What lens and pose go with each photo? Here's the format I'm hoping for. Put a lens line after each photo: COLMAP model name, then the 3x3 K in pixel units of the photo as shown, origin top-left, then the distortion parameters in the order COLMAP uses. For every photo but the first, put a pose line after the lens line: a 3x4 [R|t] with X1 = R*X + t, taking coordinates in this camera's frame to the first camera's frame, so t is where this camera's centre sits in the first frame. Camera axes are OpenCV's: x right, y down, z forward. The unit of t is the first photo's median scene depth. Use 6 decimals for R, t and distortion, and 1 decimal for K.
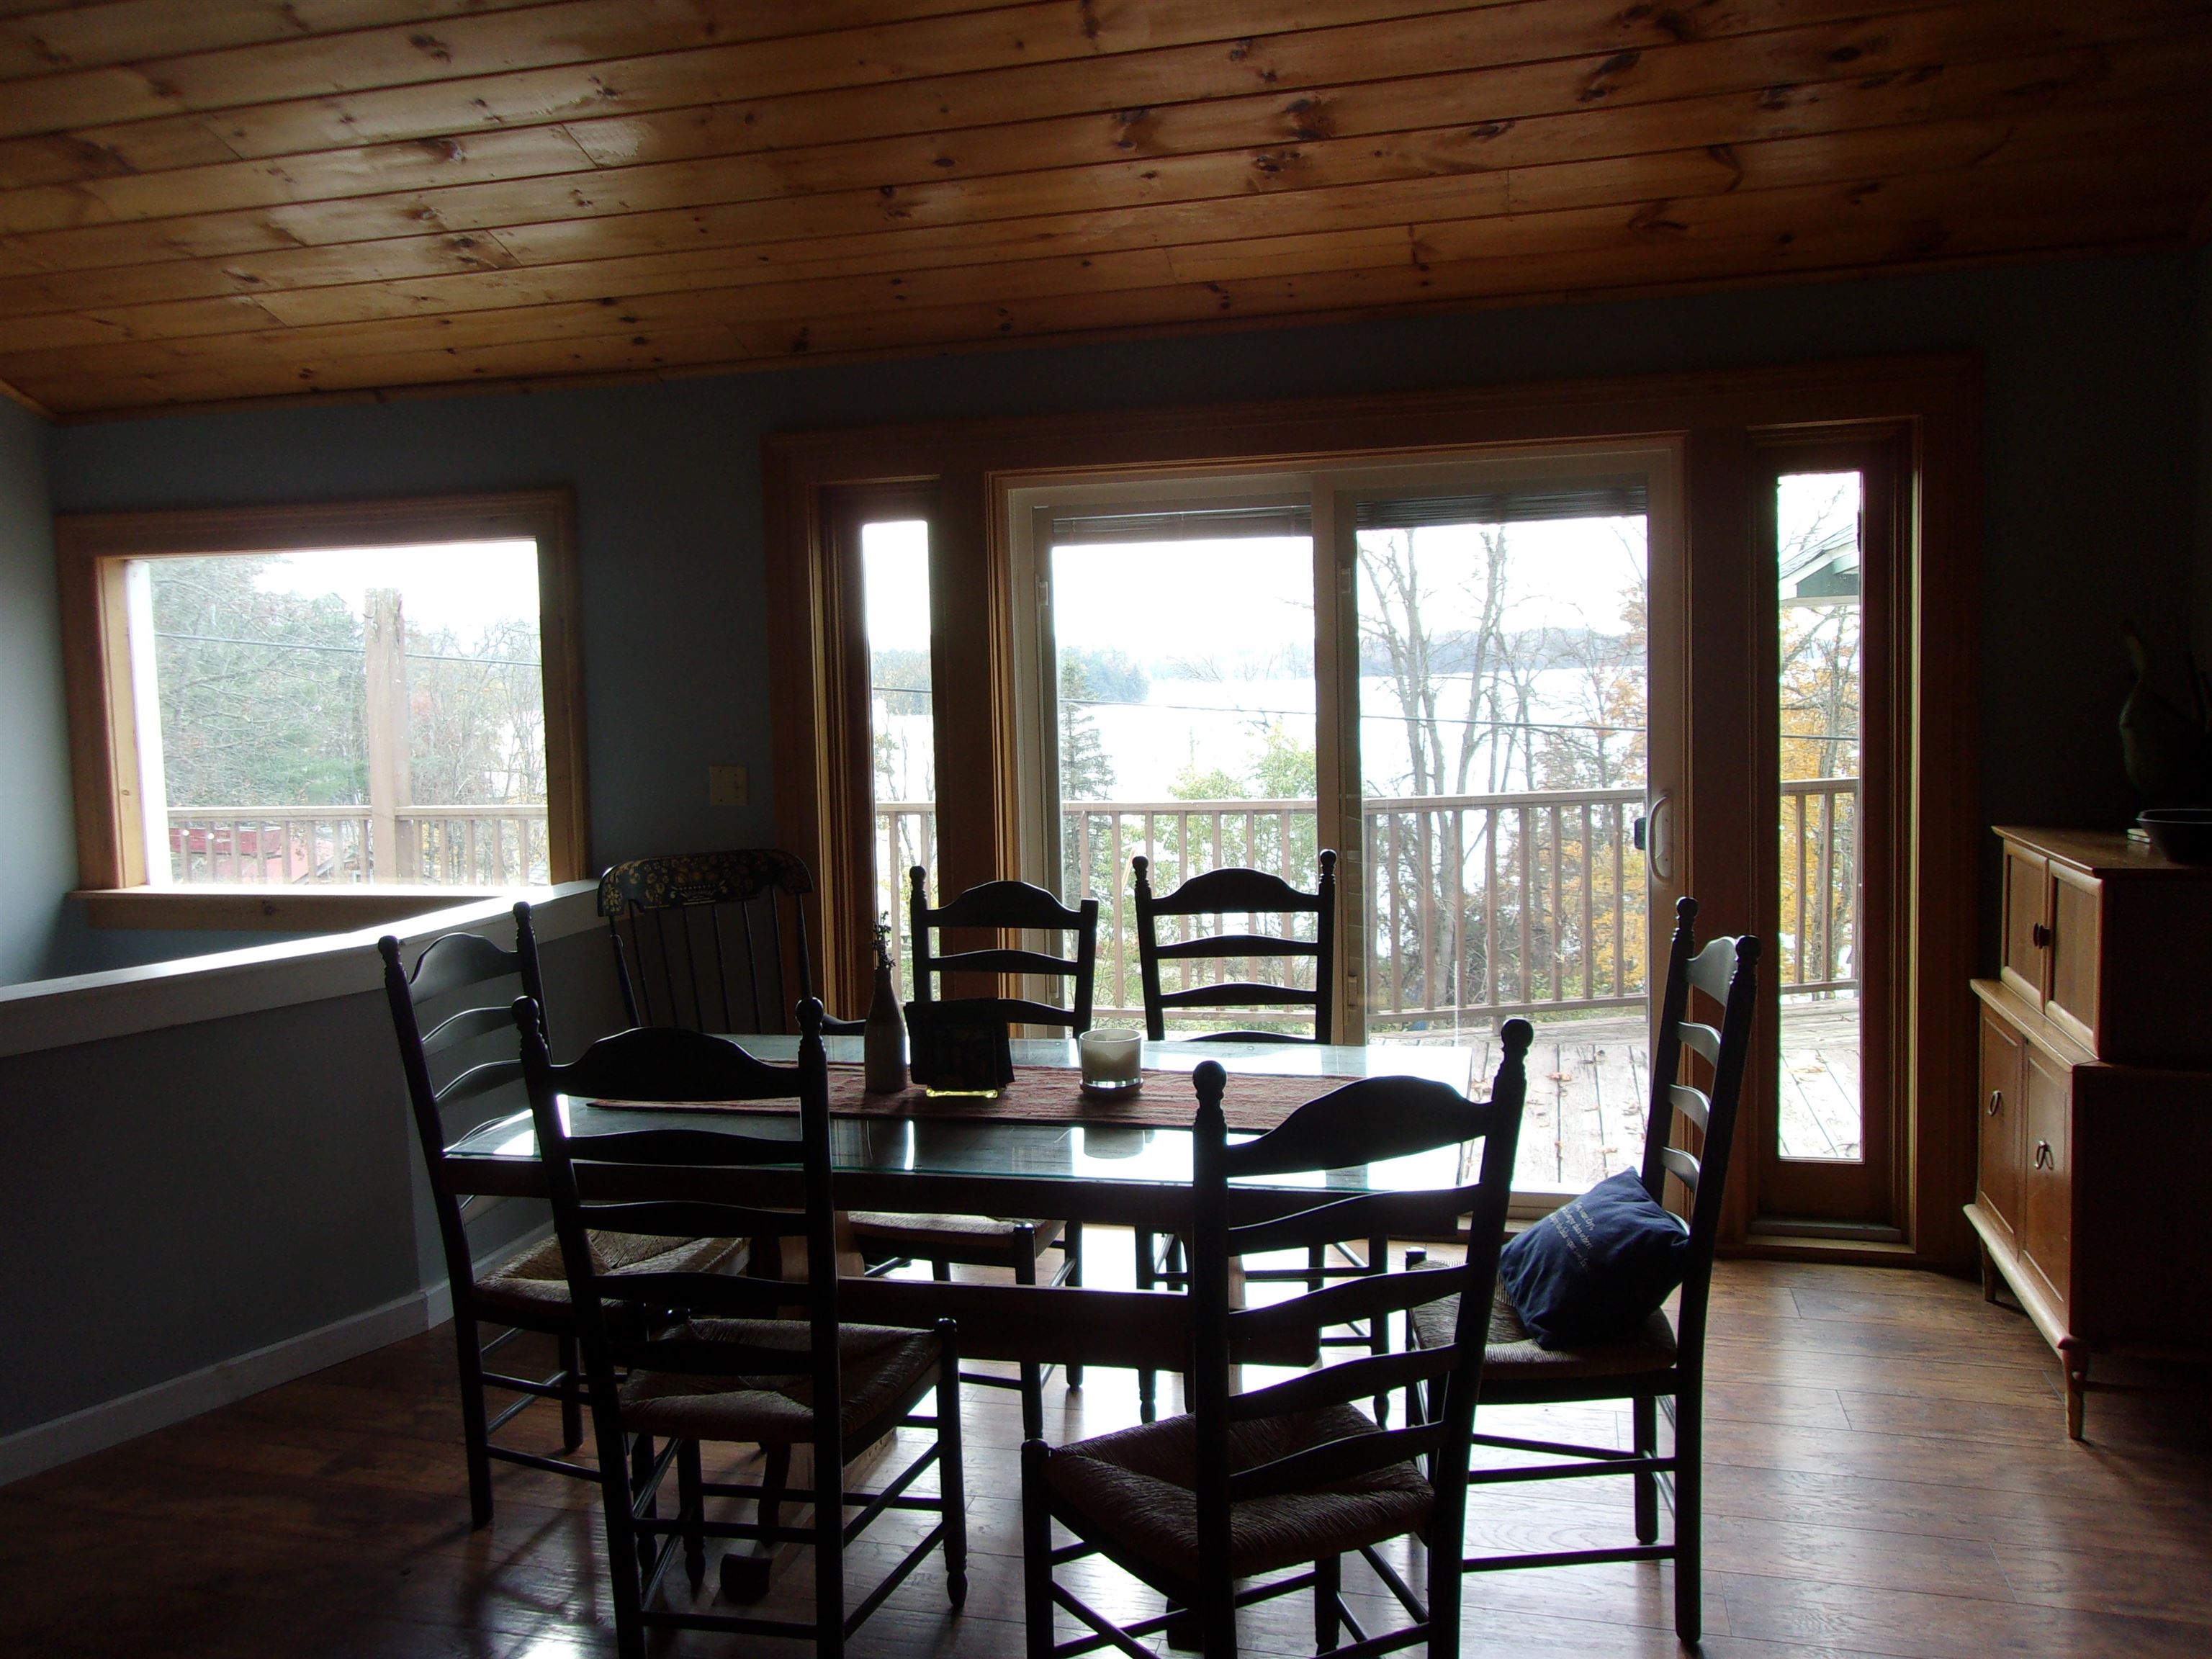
lens RADIAL K [[1759.4, 0, 1093.7], [0, 1759.4, 817.4], [0, 0, 1]] dist [-0.016654, 0.062291]
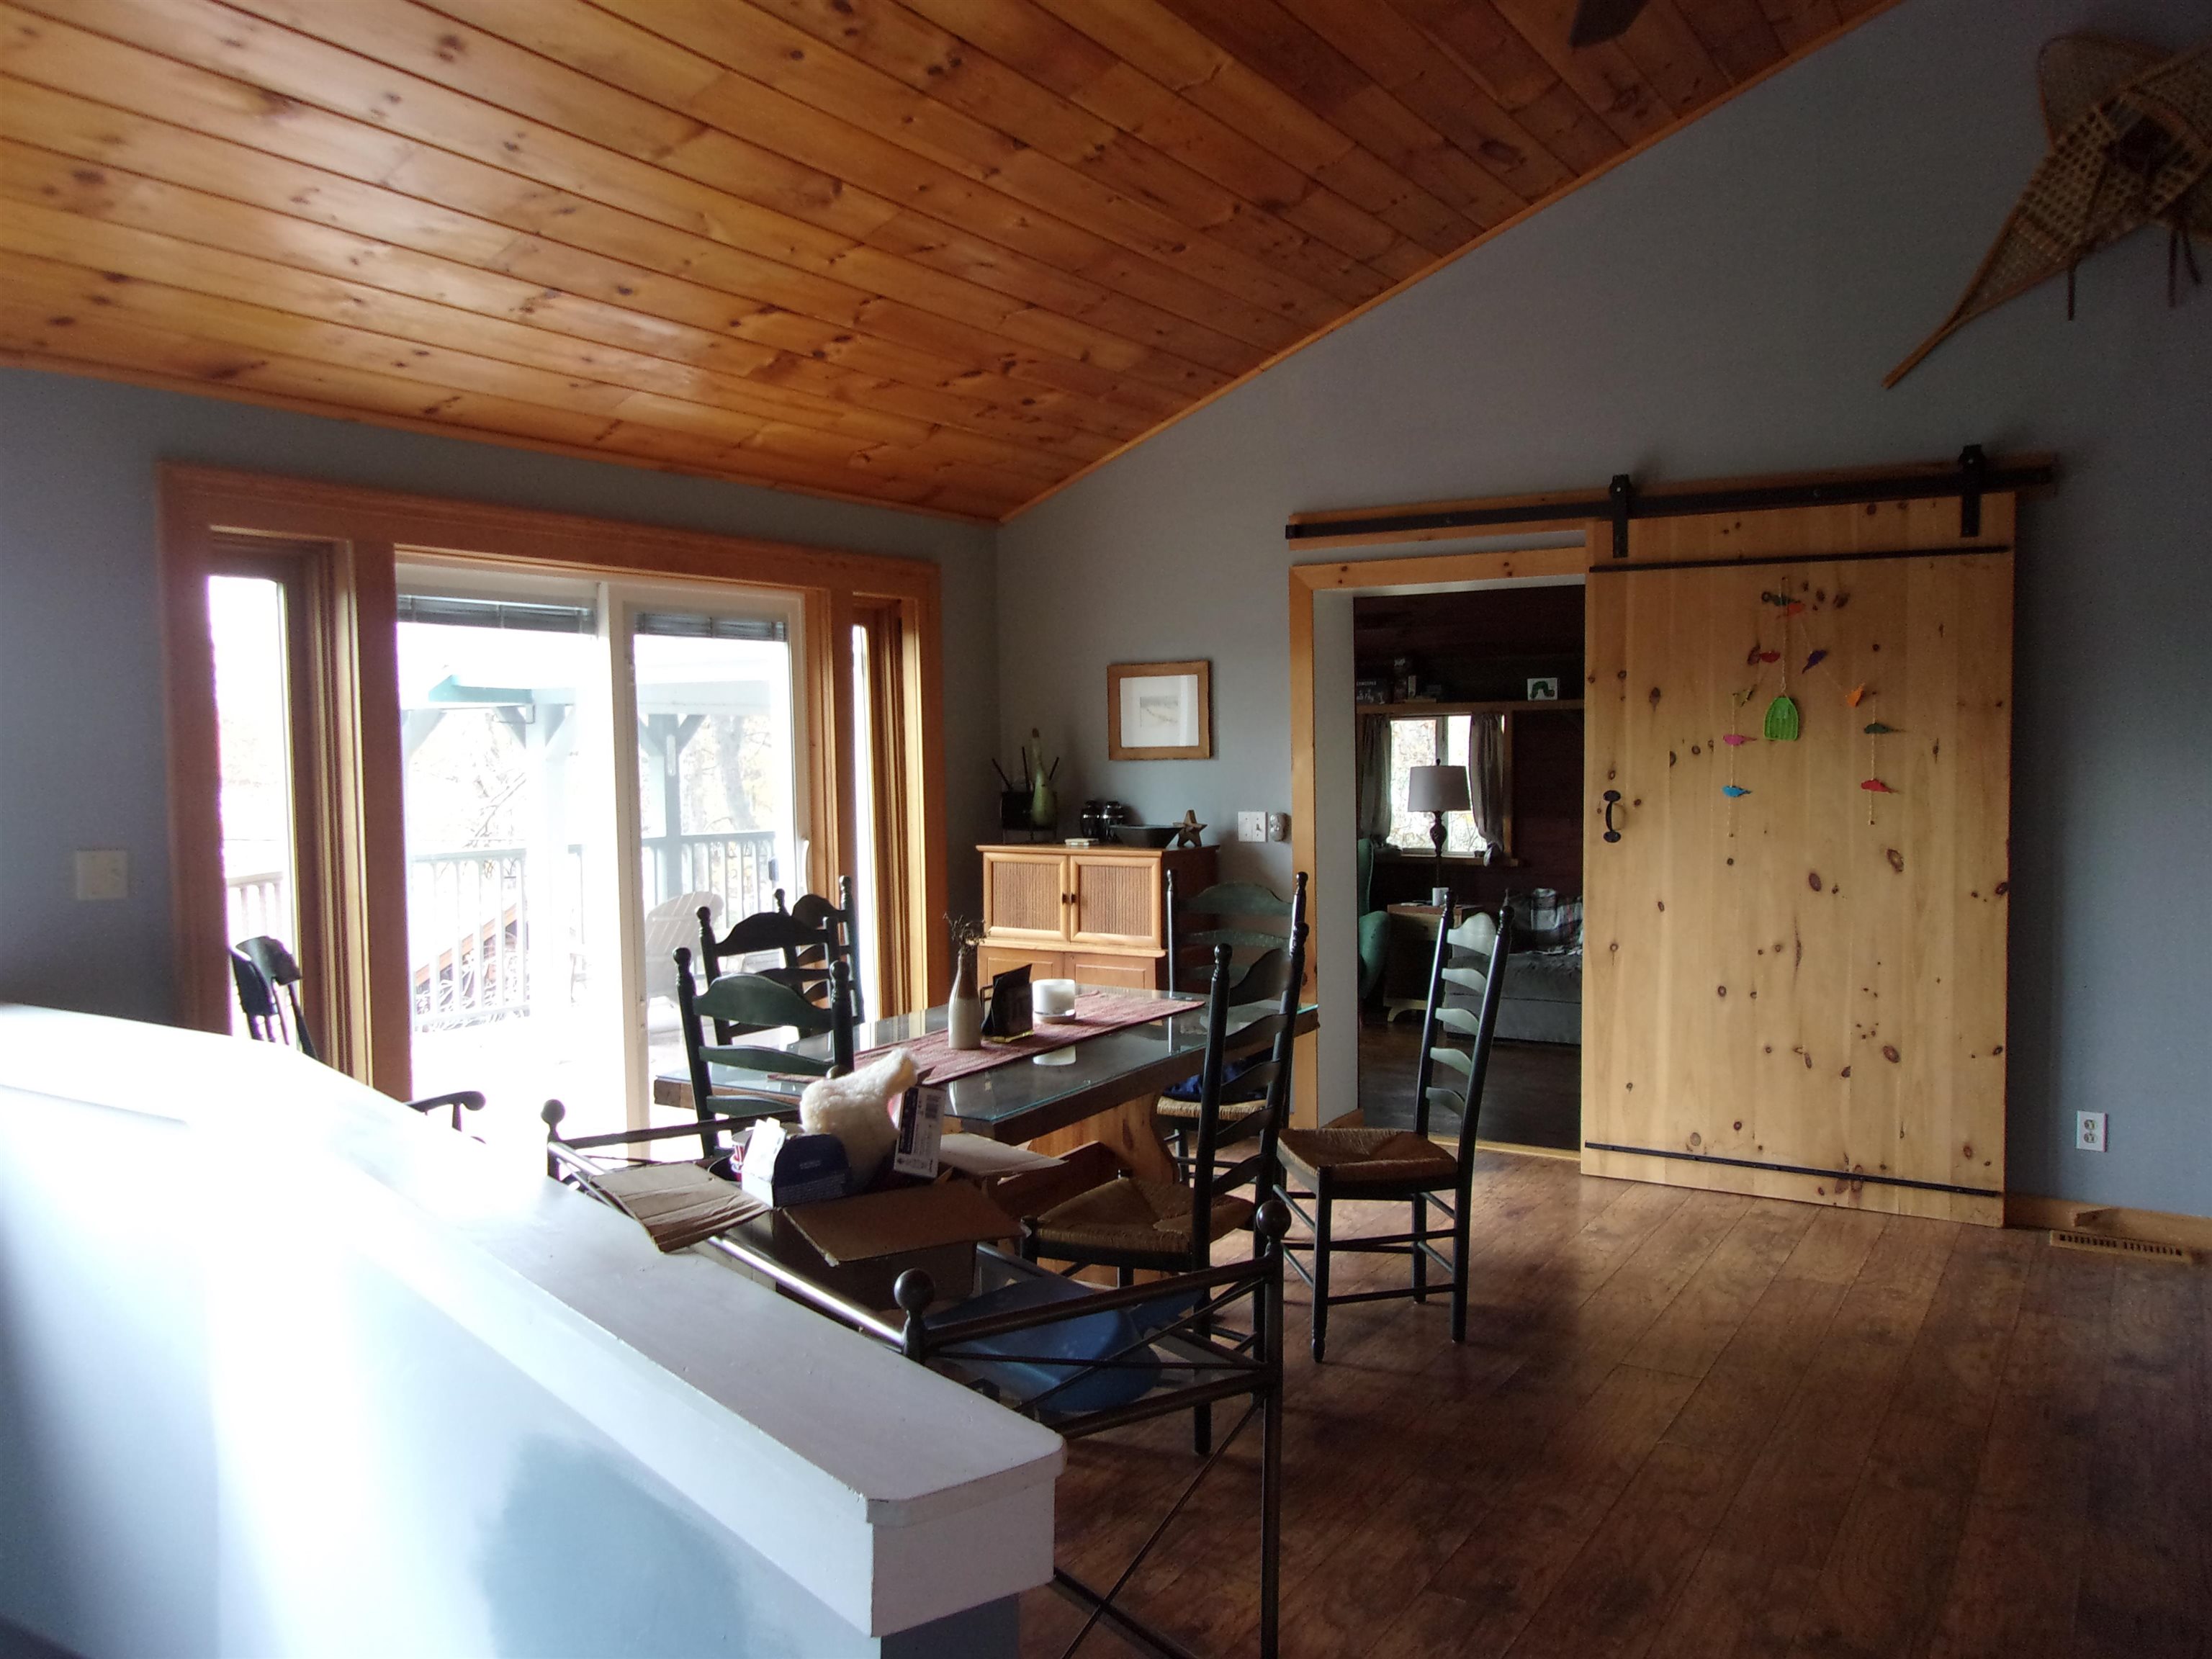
lens RADIAL K [[1759.4, 0, 1105.5], [0, 1759.4, 835.3], [0, 0, 1]] dist [-0.016654, 0.062291]
pose [[0.272309, -0.025693, 0.961867, -0.992506], [0.080860, 0.996719, 0.003732, -0.002089], [-0.958806, 0.076760, 0.273492, 0.378159]]
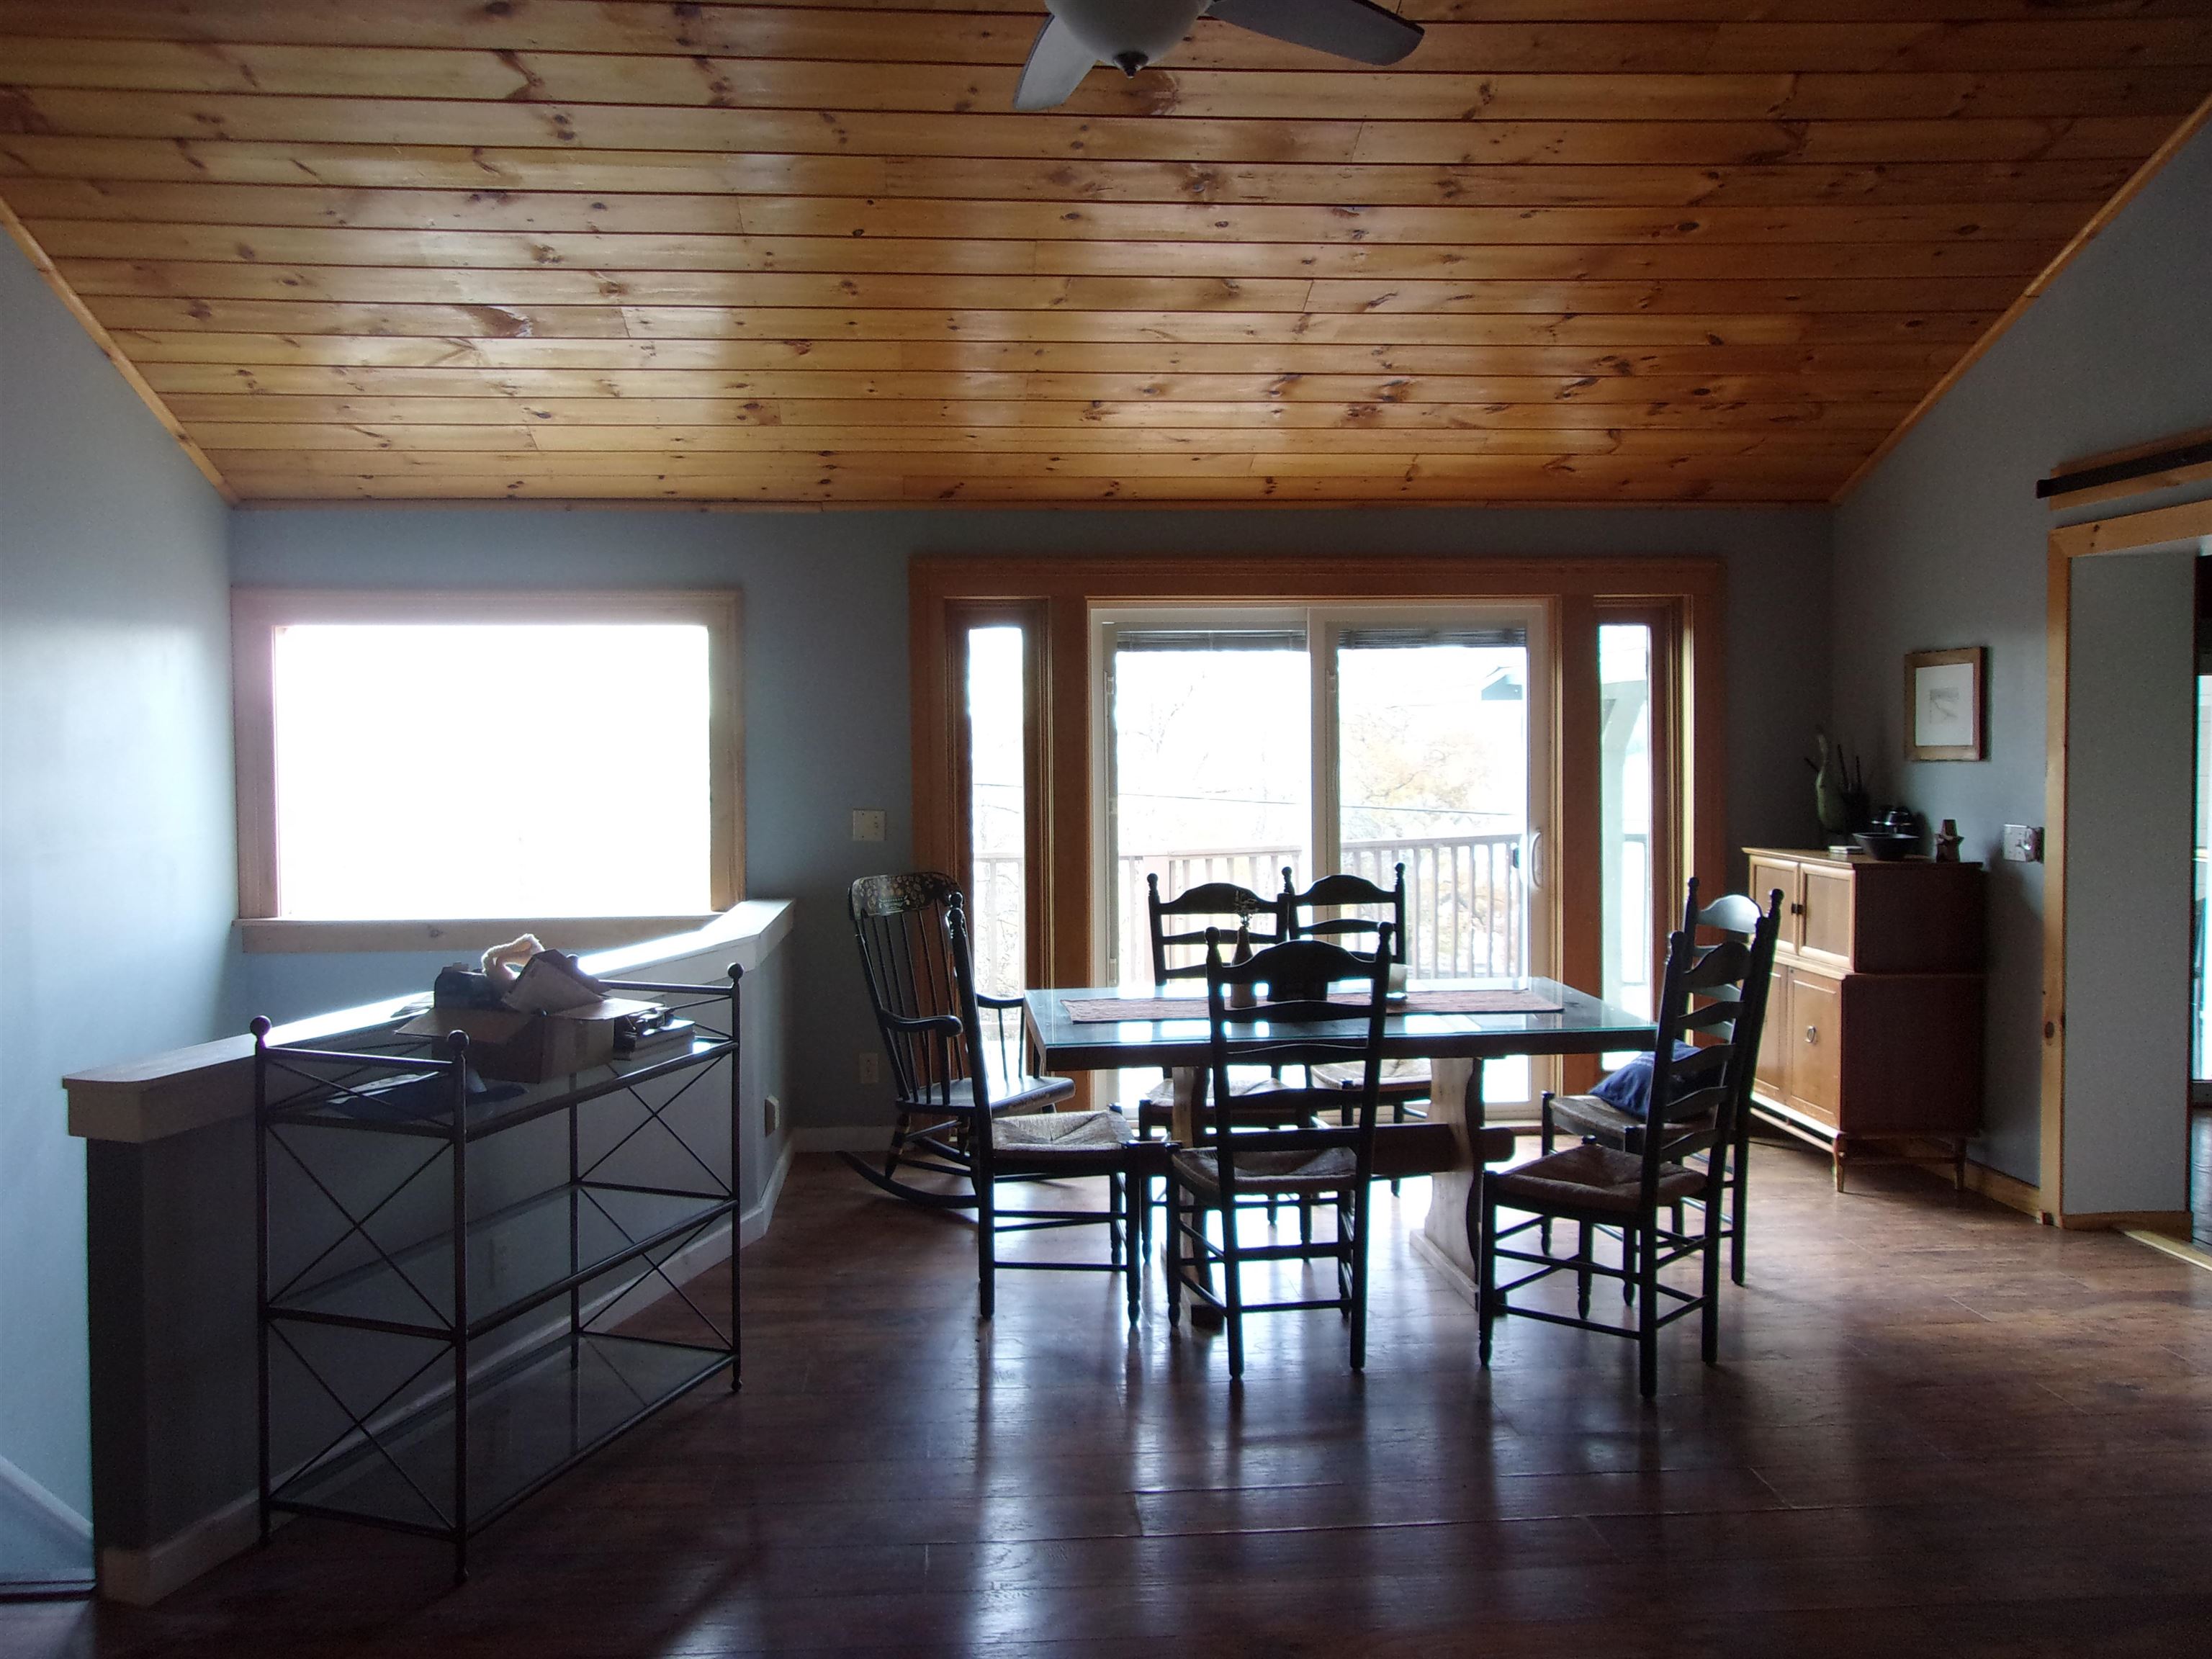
lens RADIAL K [[1759.4, 0, 1094.6], [0, 1759.4, 838.6], [0, 0, 1]] dist [-0.016654, 0.062291]
pose [[0.938916, 0.001060, 0.344144, -0.567582], [0.009336, 0.999549, -0.028550, 0.034277], [-0.344019, 0.030019, 0.938483, -0.303999]]
